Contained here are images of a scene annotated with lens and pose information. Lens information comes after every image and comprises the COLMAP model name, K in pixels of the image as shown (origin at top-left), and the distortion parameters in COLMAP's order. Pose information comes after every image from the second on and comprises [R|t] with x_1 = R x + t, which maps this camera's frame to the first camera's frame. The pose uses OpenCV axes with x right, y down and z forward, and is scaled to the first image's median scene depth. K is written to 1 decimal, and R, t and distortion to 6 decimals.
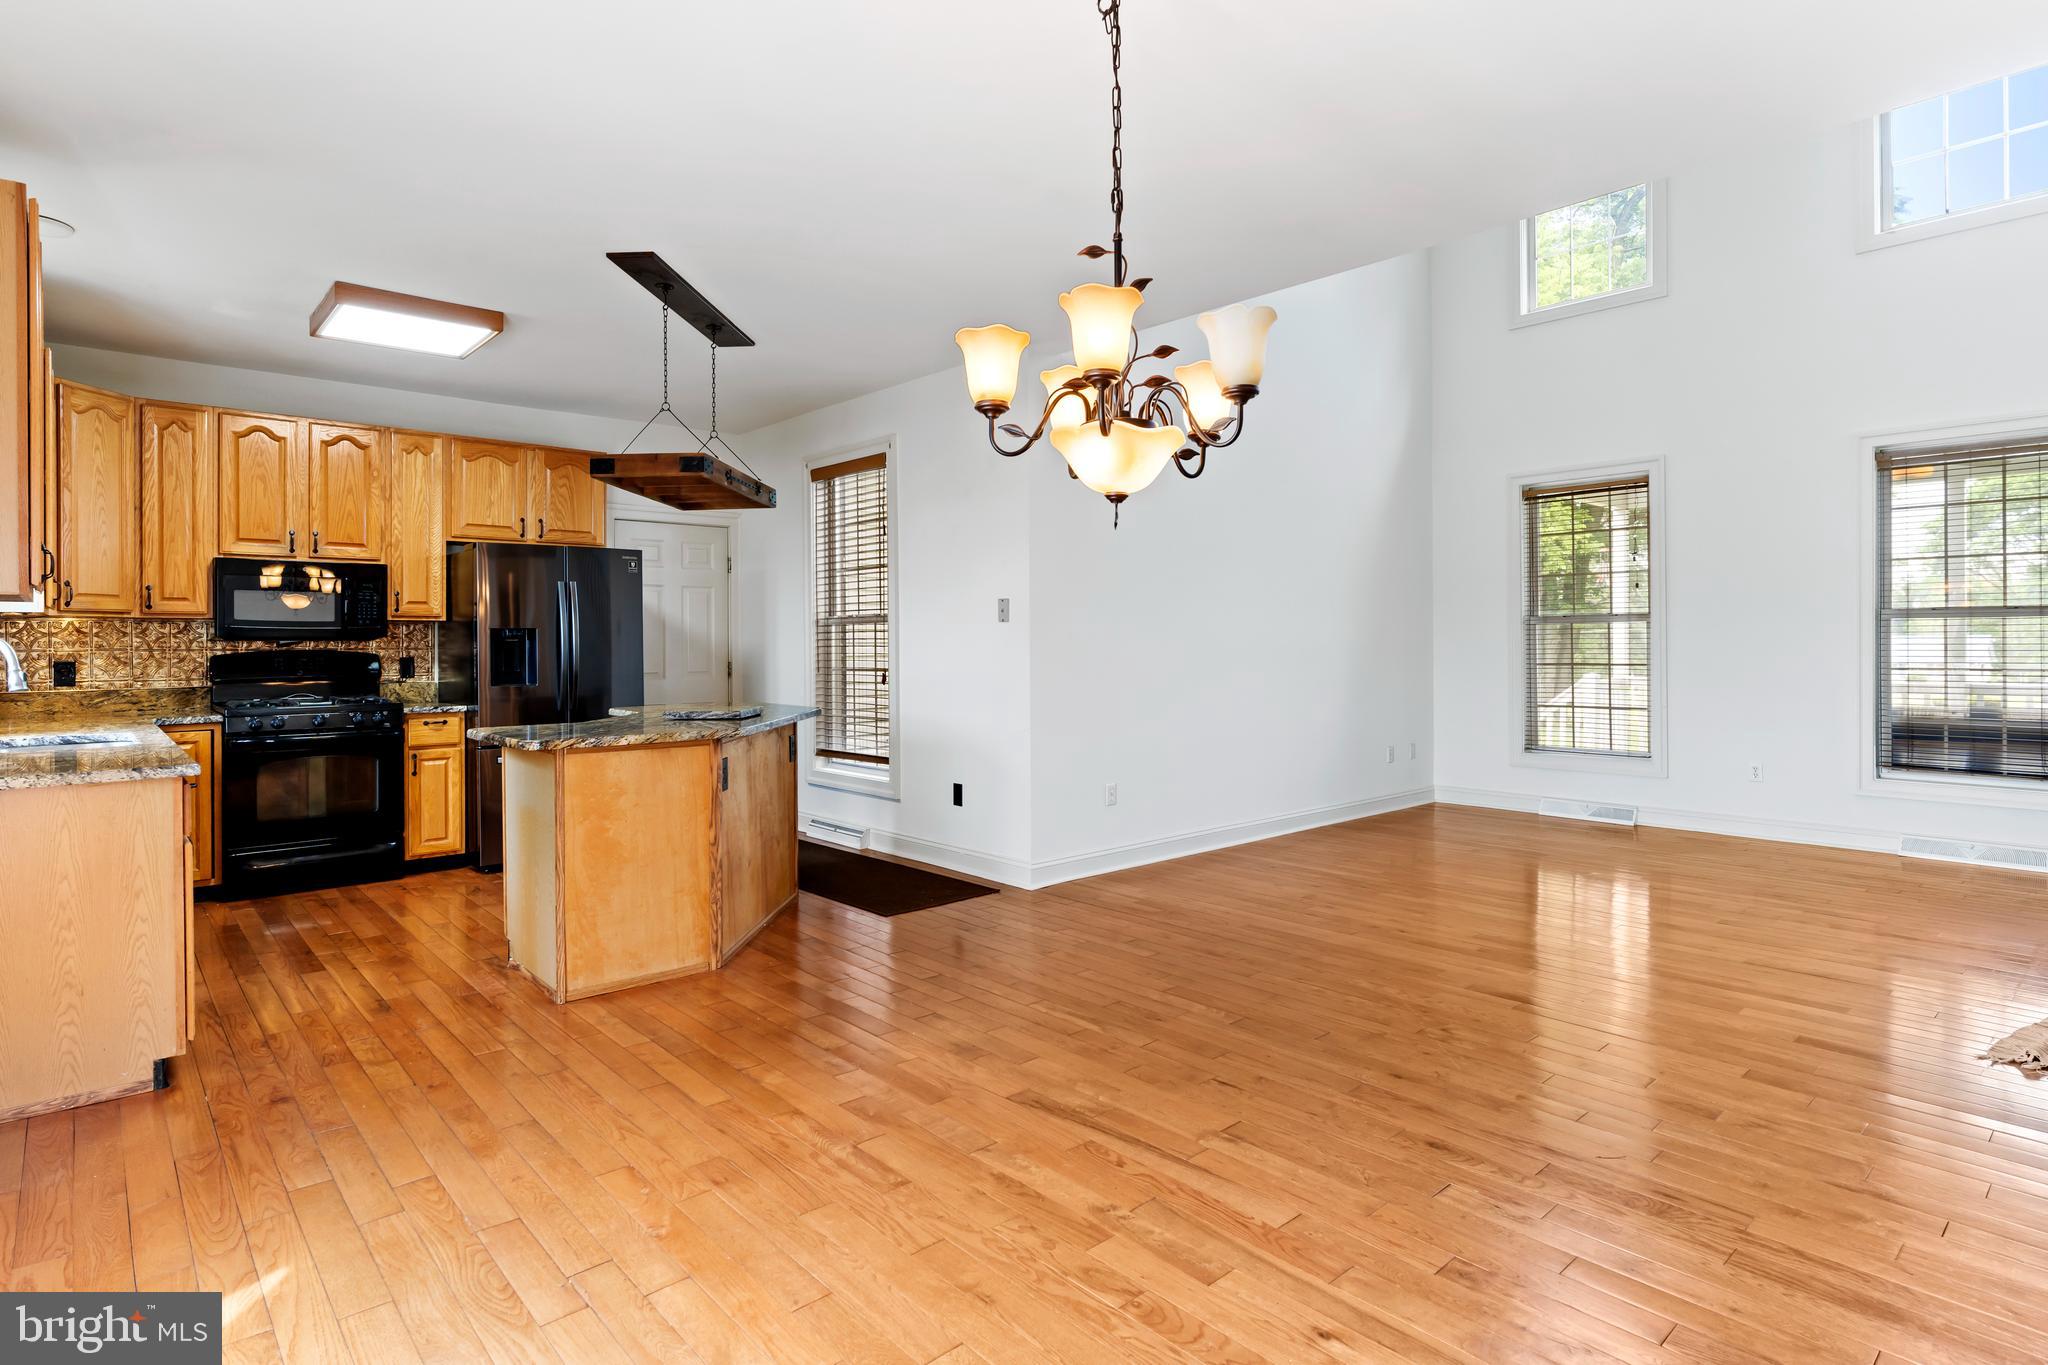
lens RADIAL K [[1053.2, 0, 1014.0], [0, 1053.2, 642.6], [0, 0, 1]] dist [-0.010350, 0.005250]
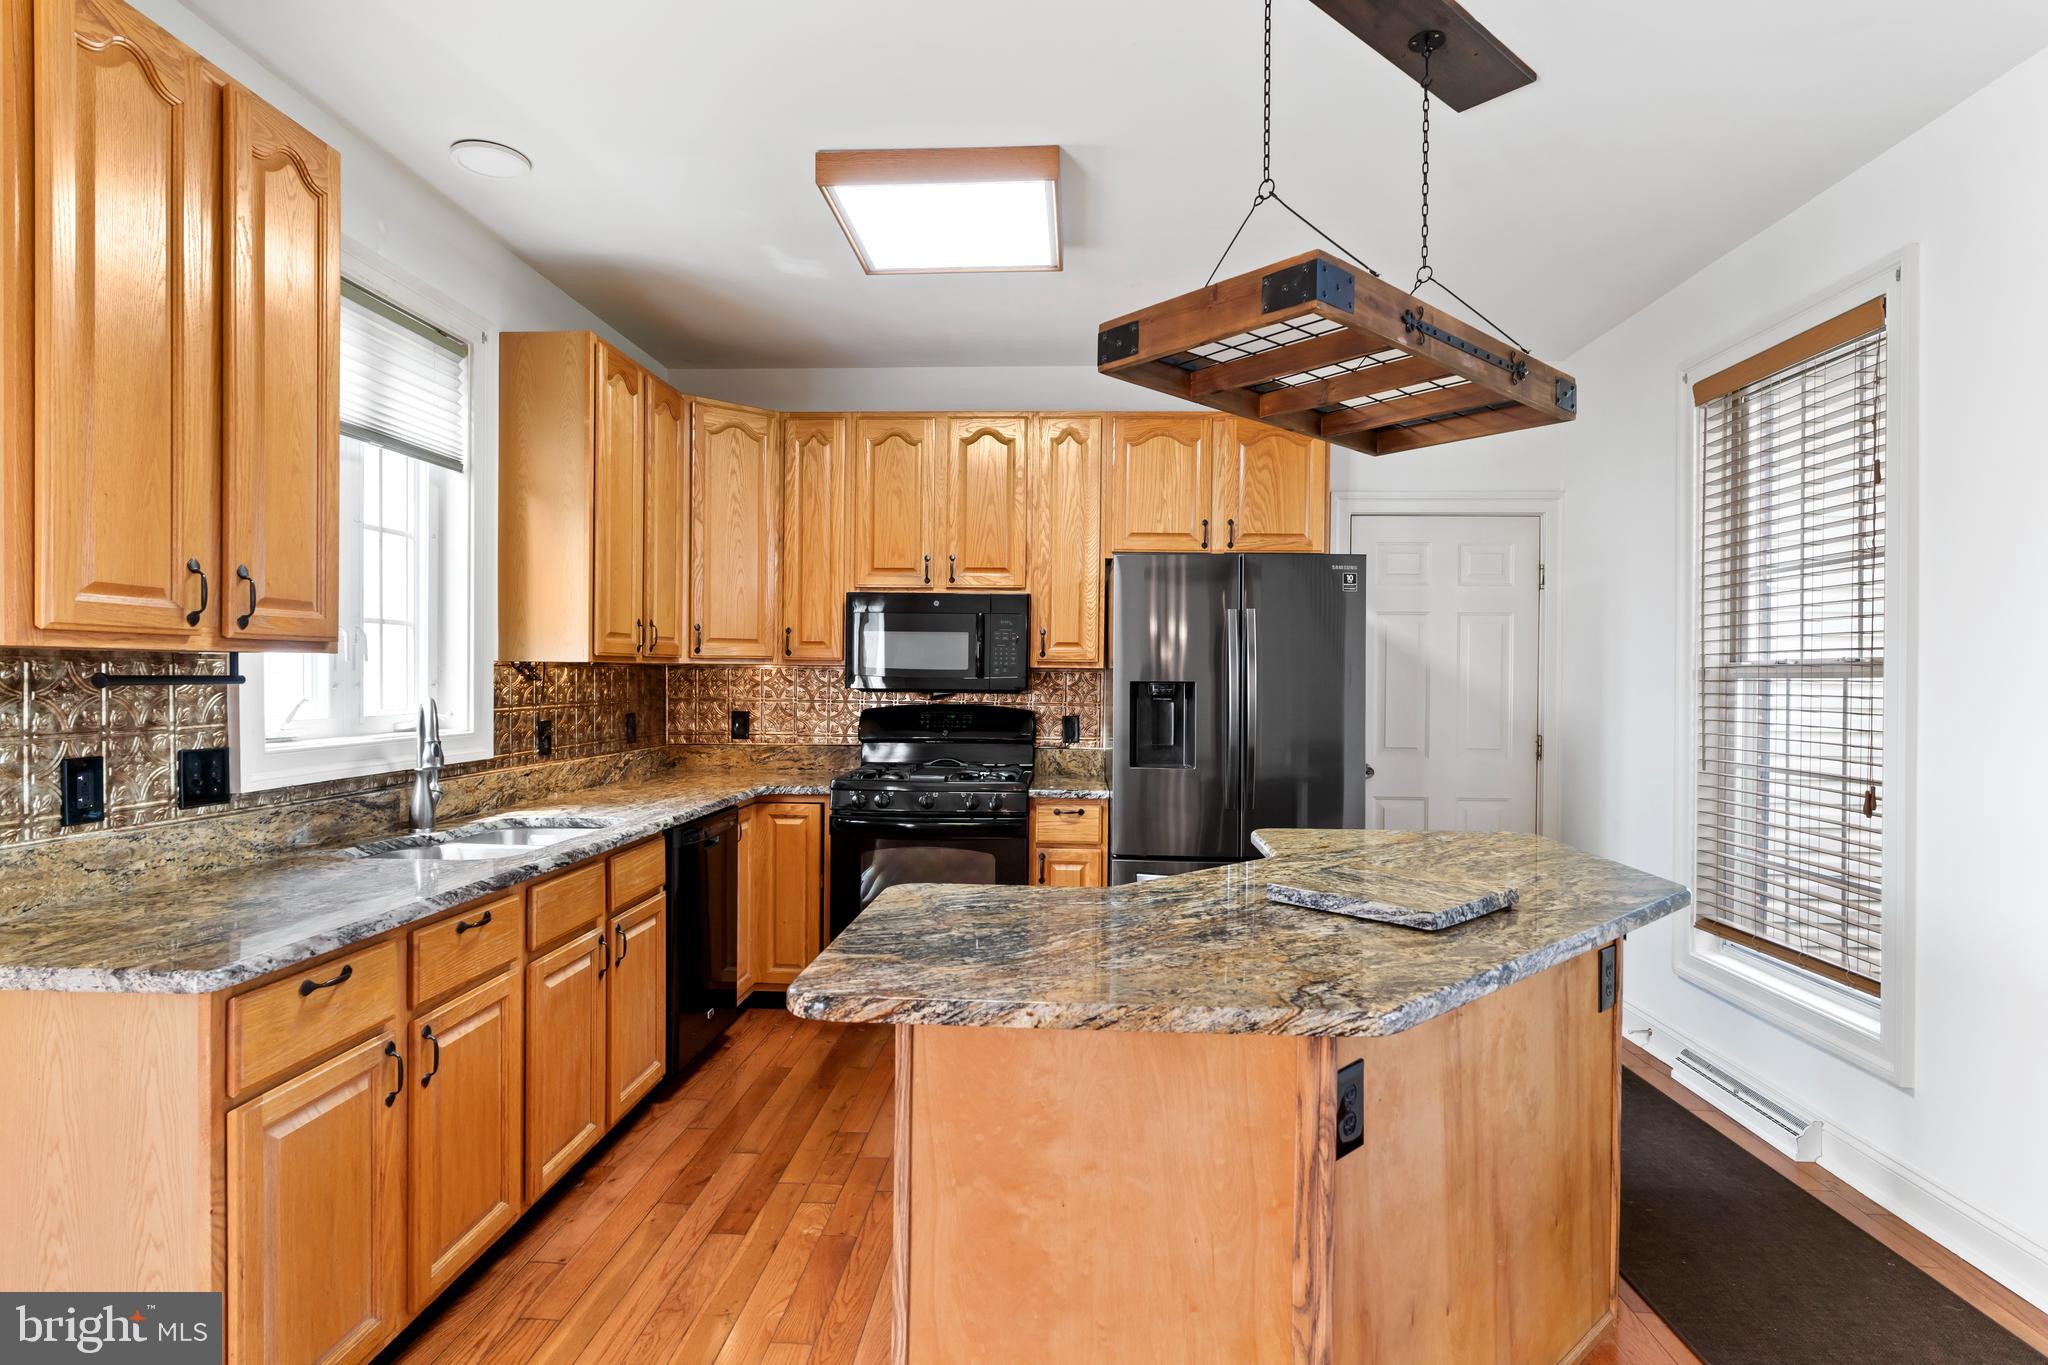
lens RADIAL K [[1053.2, 0, 1019.5], [0, 1053.2, 676.2], [0, 0, 1]] dist [-0.010350, 0.005250]
pose [[0.707806, 0.011394, -0.706315, -0.068333], [-0.013454, 0.999906, 0.002647, -0.016964], [0.706279, 0.007629, 0.707893, 0.450971]]
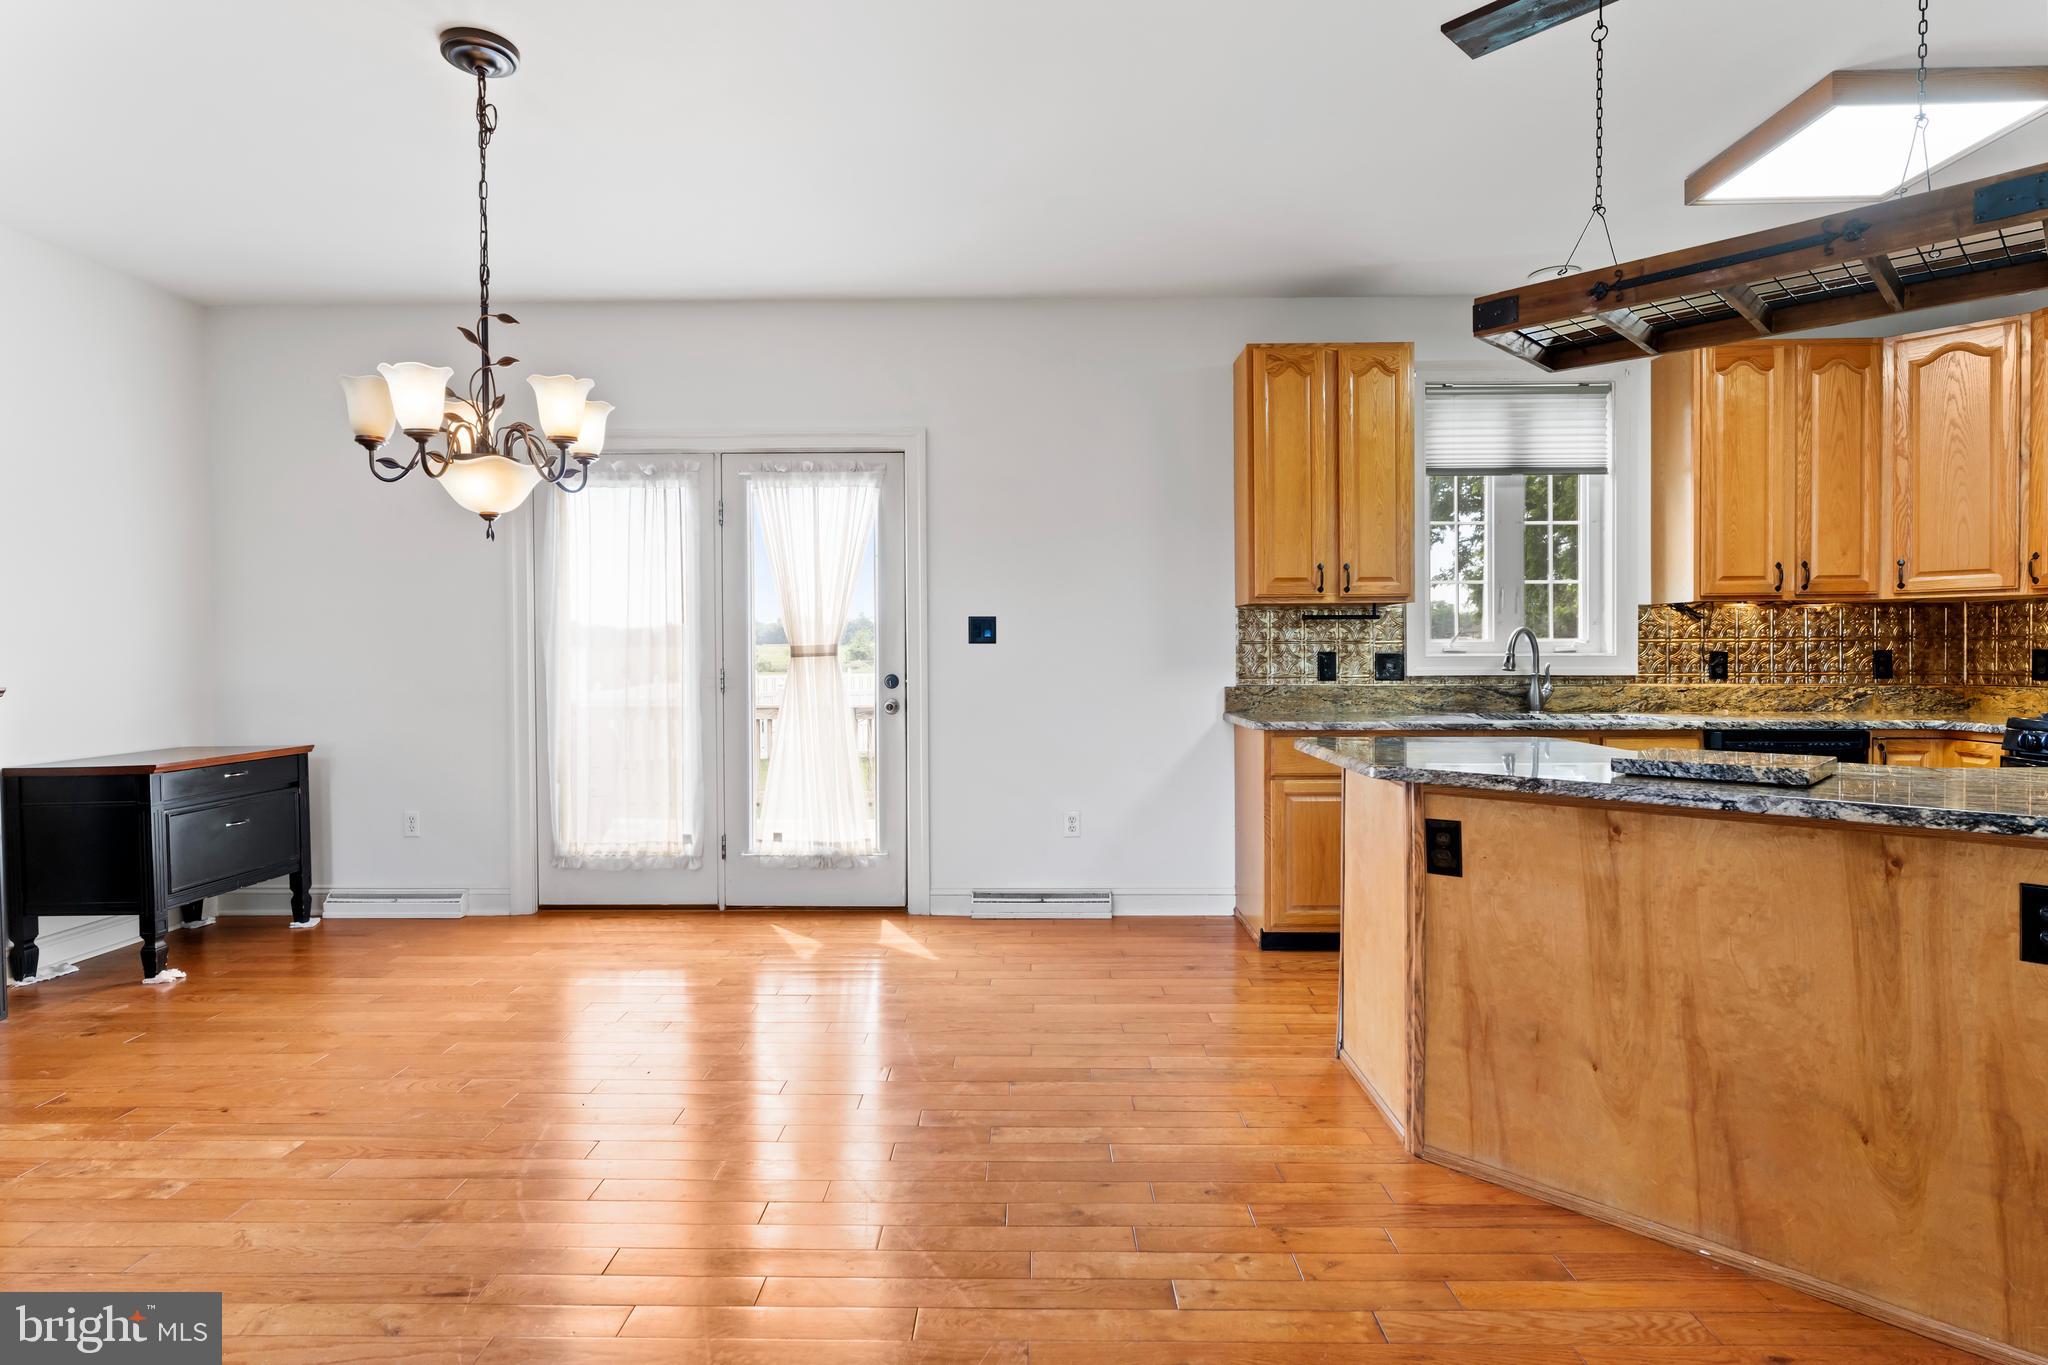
lens RADIAL K [[1053.2, 0, 1021.0], [0, 1053.2, 667.6], [0, 0, 1]] dist [-0.010350, 0.005250]
pose [[-0.673864, 0.018028, -0.738635, 0.213865], [0.006238, 0.999805, 0.018711, 0.009381], [0.738829, 0.008001, -0.673846, 0.835852]]
